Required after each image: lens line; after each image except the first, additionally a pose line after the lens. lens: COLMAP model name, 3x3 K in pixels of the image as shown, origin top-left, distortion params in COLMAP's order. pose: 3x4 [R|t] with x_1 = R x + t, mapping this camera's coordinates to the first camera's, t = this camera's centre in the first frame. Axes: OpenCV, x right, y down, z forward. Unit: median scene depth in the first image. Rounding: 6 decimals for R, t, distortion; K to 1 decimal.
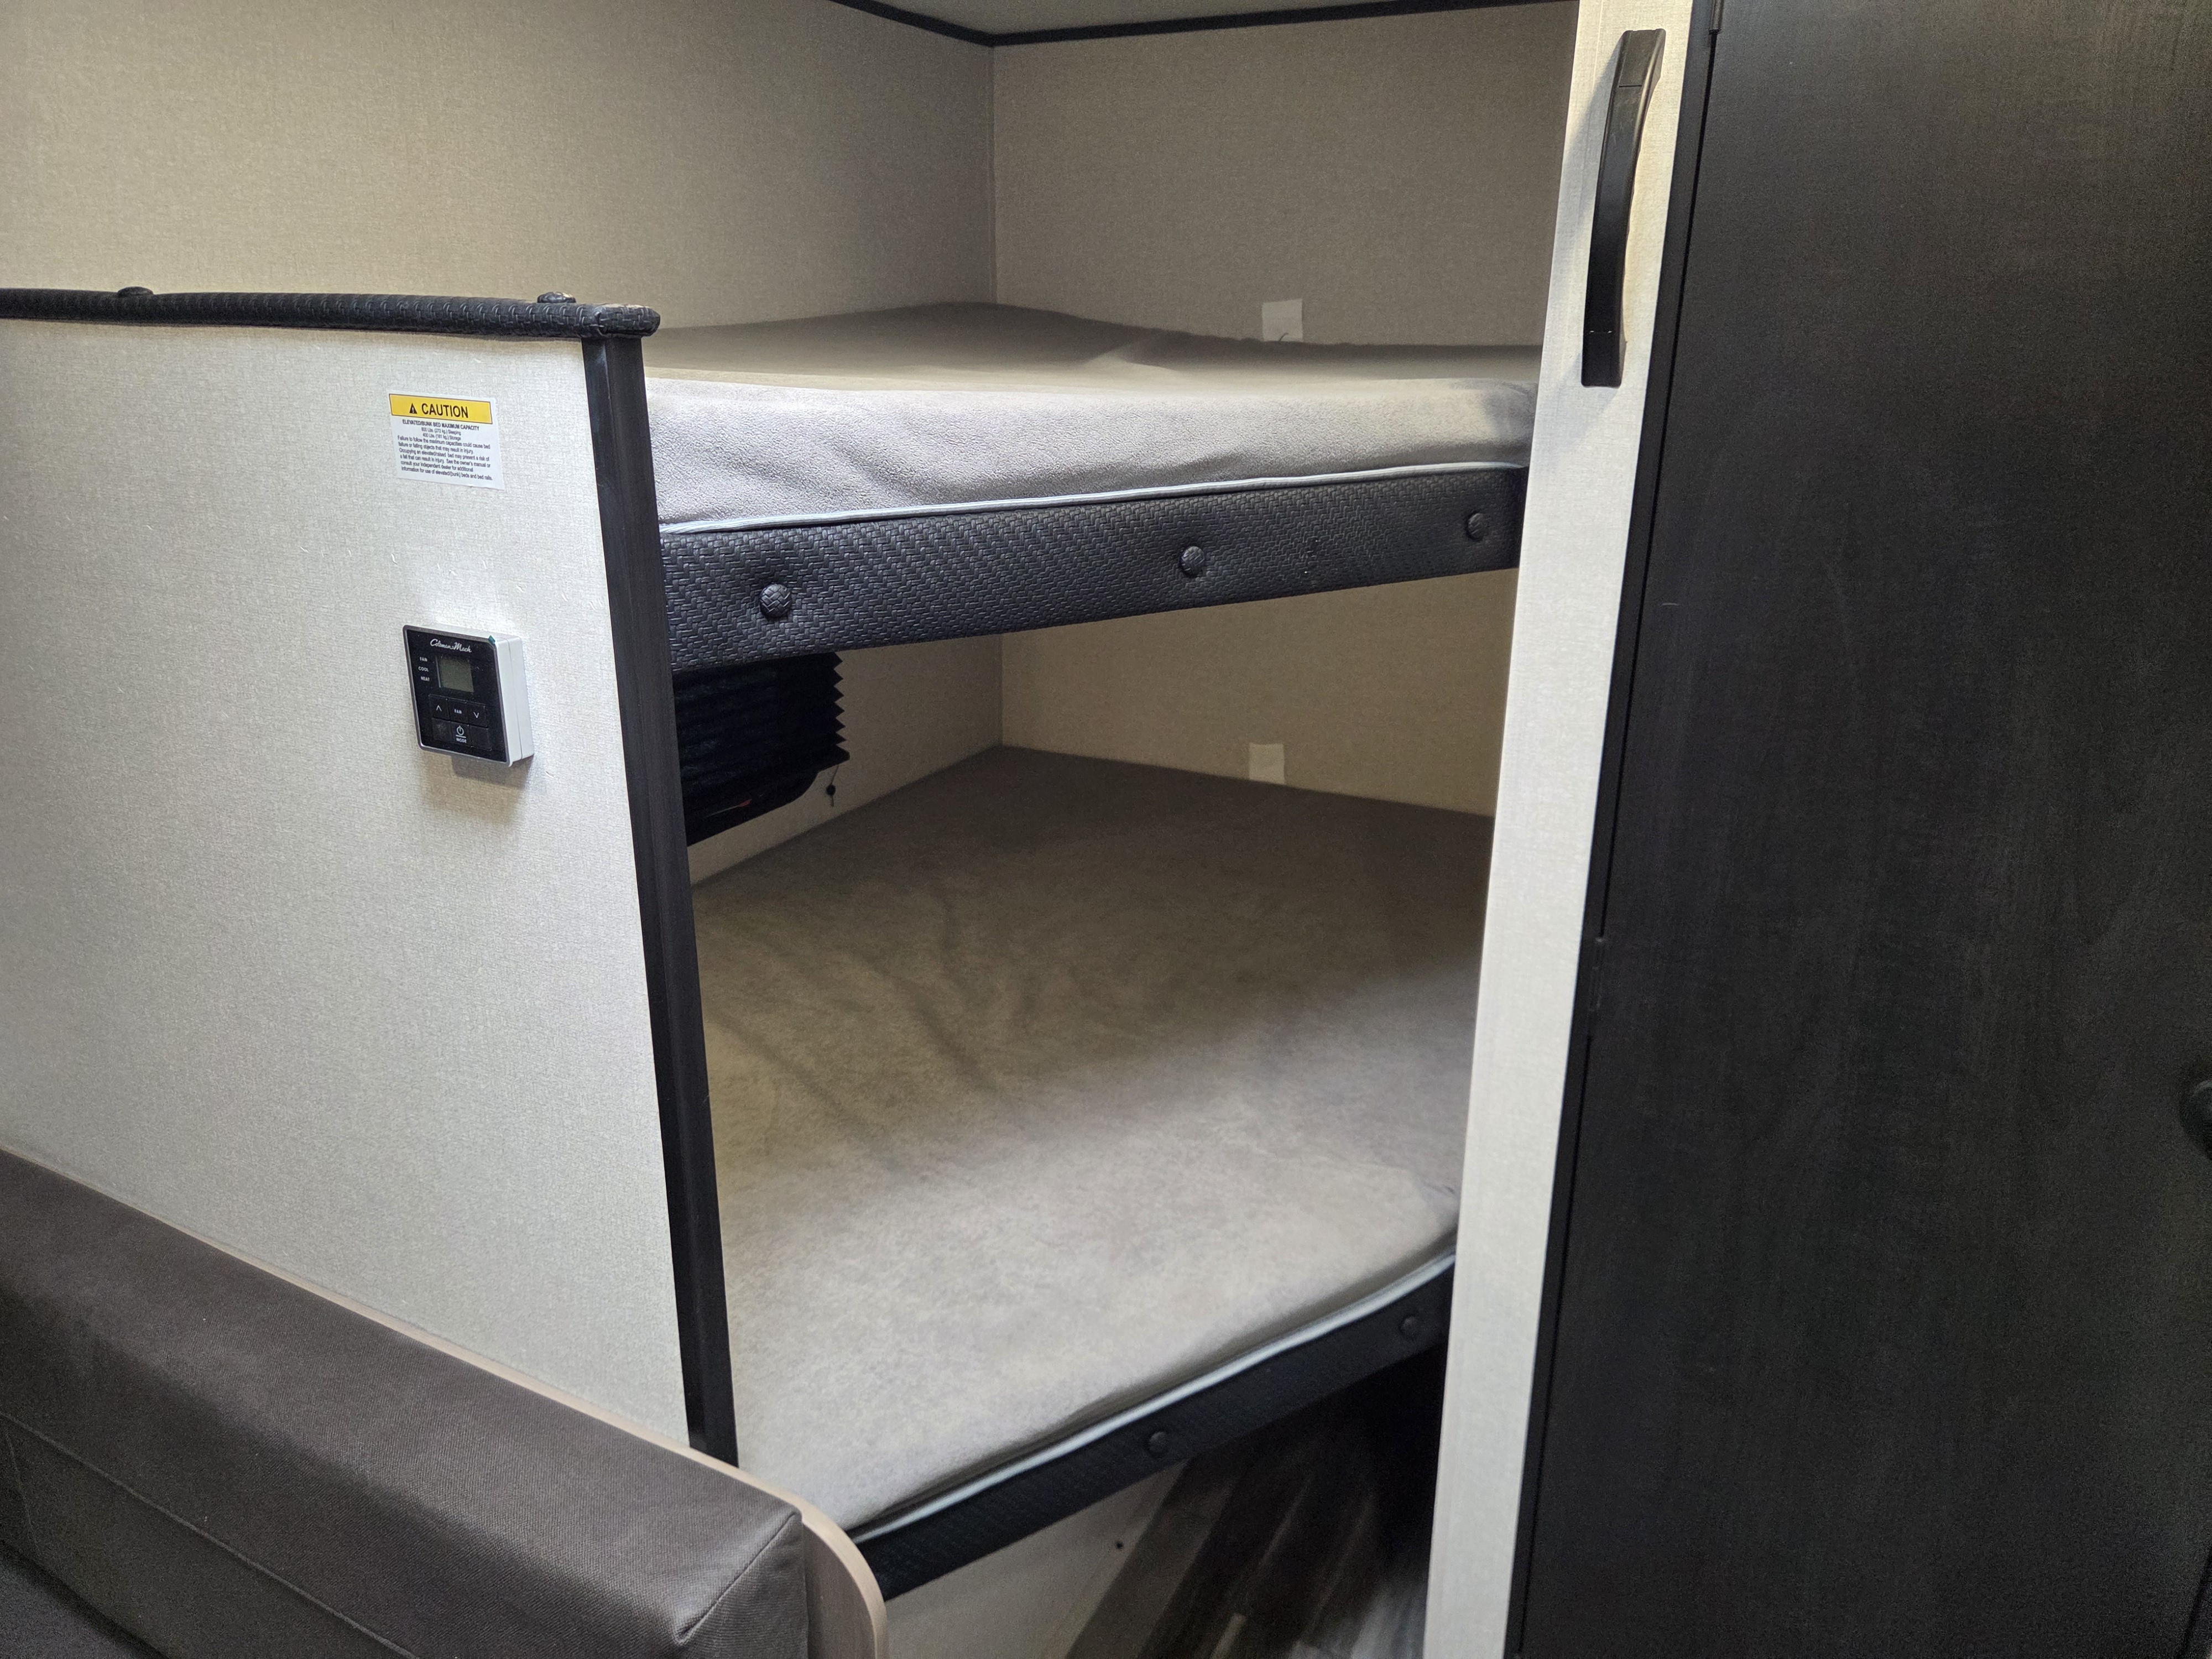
lens RADIAL K [[1485.1, 0, 1098.7], [0, 1485.1, 811.4], [0, 0, 1]] dist [0.069618, -0.059525]
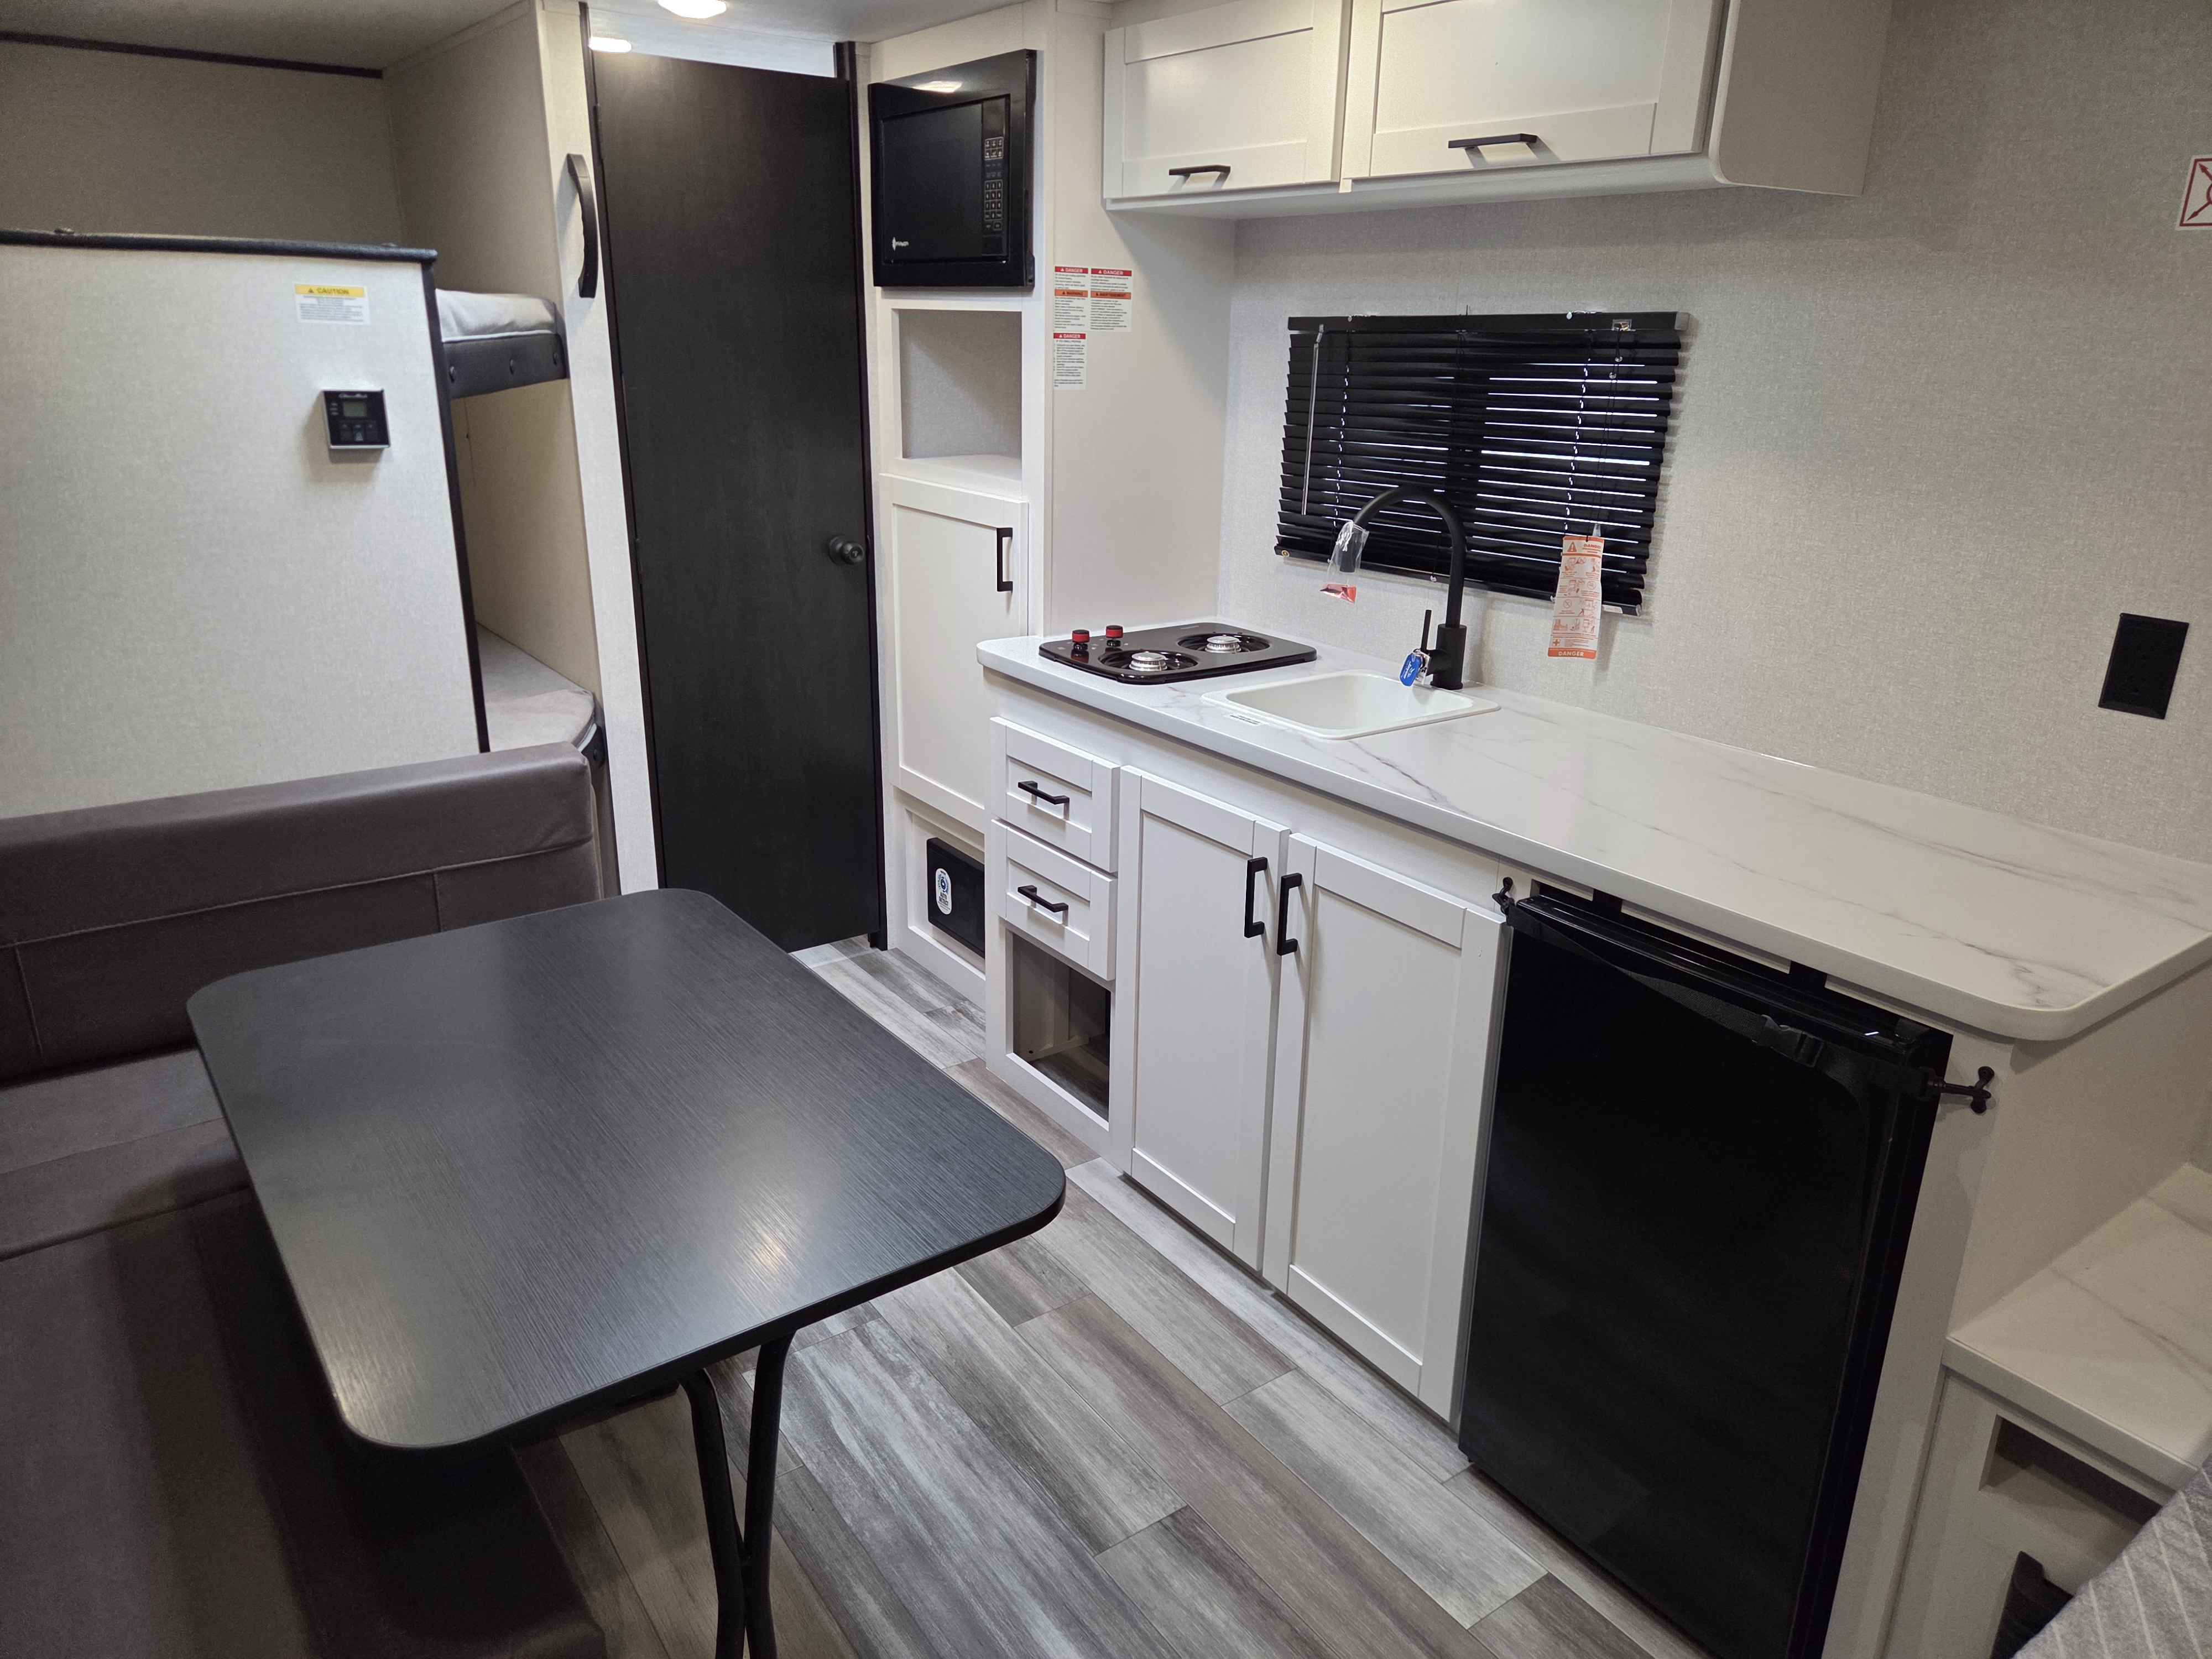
lens RADIAL K [[1485.1, 0, 1099.6], [0, 1485.1, 843.4], [0, 0, 1]] dist [0.069618, -0.059525]
pose [[0.459517, -0.292441, 0.838643, -1.478496], [0.264217, 0.946499, 0.185280, 0.299379], [-0.847958, 0.136444, 0.512201, -0.774901]]
